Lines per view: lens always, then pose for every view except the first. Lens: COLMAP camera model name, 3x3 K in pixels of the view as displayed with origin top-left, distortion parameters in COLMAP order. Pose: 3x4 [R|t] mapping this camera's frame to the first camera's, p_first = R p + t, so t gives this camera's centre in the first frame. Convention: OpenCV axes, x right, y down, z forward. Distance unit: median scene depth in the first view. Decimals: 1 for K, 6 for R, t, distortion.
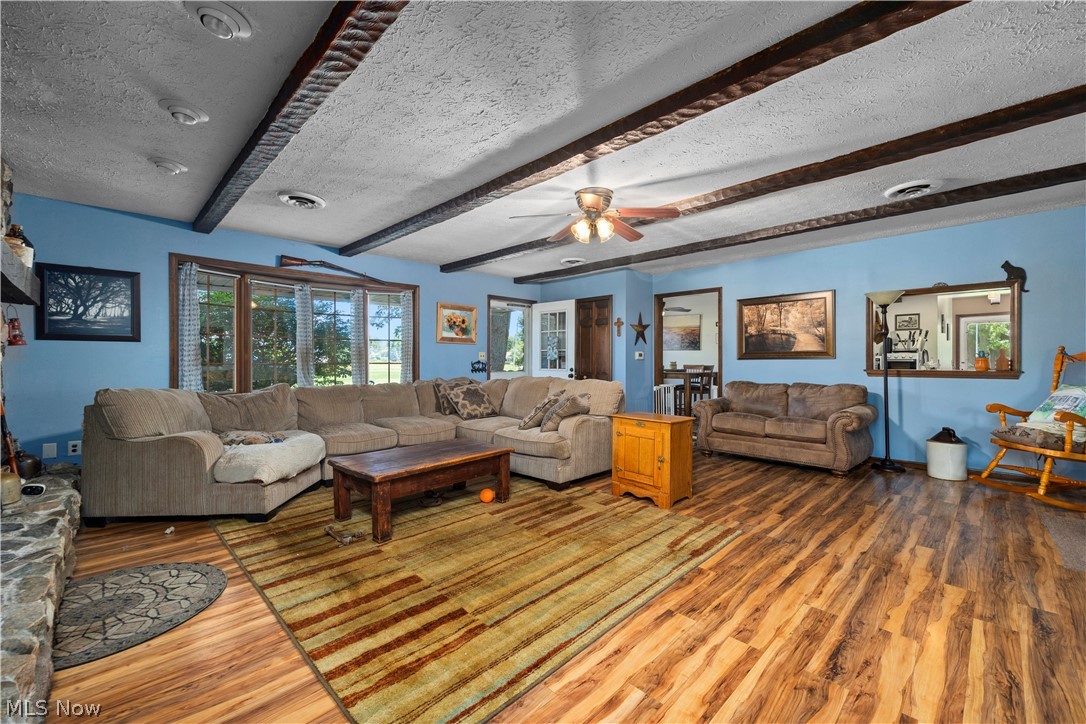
lens RADIAL K [[436.6, 0, 524.1], [0, 436.6, 359.3], [0, 0, 1]] dist [0.005699, -0.001029]
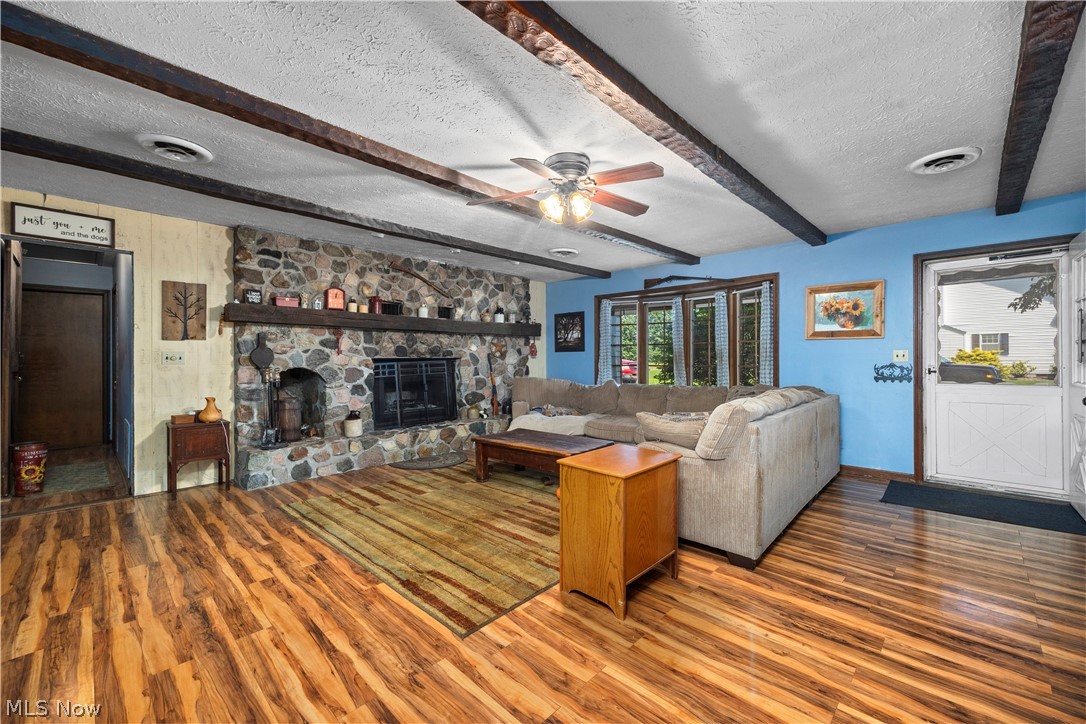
lens RADIAL K [[436.6, 0, 564.5], [0, 436.6, 359.1], [0, 0, 1]] dist [0.005699, -0.001029]
pose [[0.082255, 0.001362, -0.996610, 1.397321], [0.004566, 0.999988, 0.001744, -0.018536], [0.996601, -0.004694, 0.082248, 1.327078]]
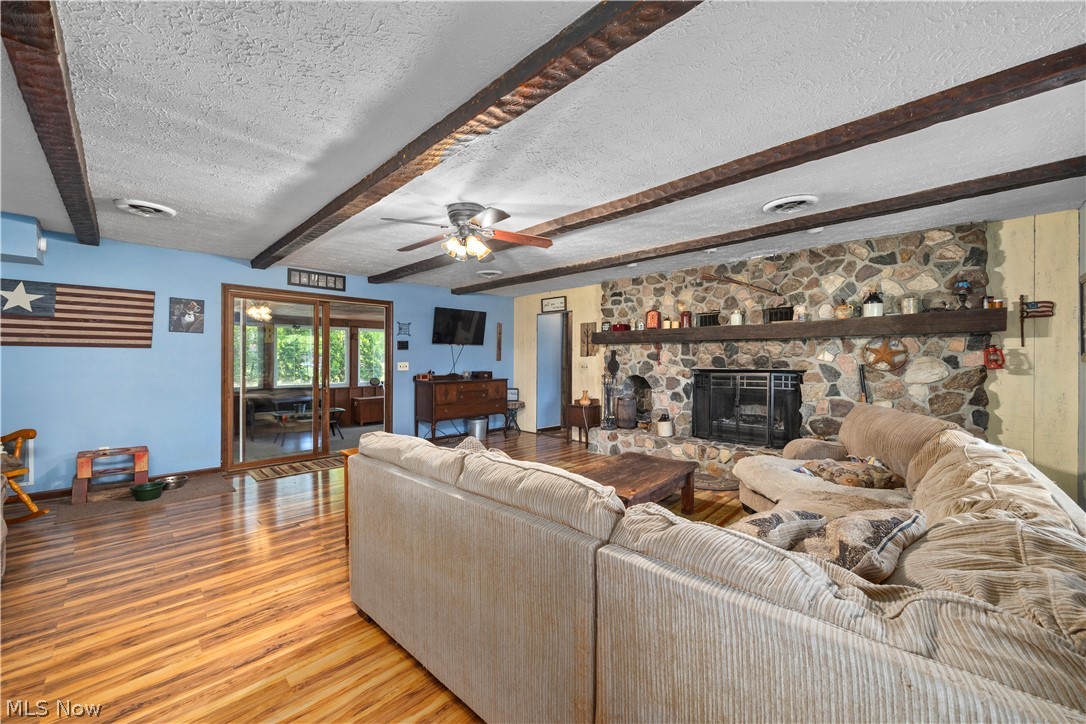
lens RADIAL K [[436.6, 0, 543.5], [0, 436.6, 360.1], [0, 0, 1]] dist [0.005699, -0.001029]
pose [[-0.999590, -0.000217, -0.028628, 0.017718], [-0.000252, 0.999999, 0.001240, -0.071888], [0.028627, 0.001246, -0.999589, 2.833716]]
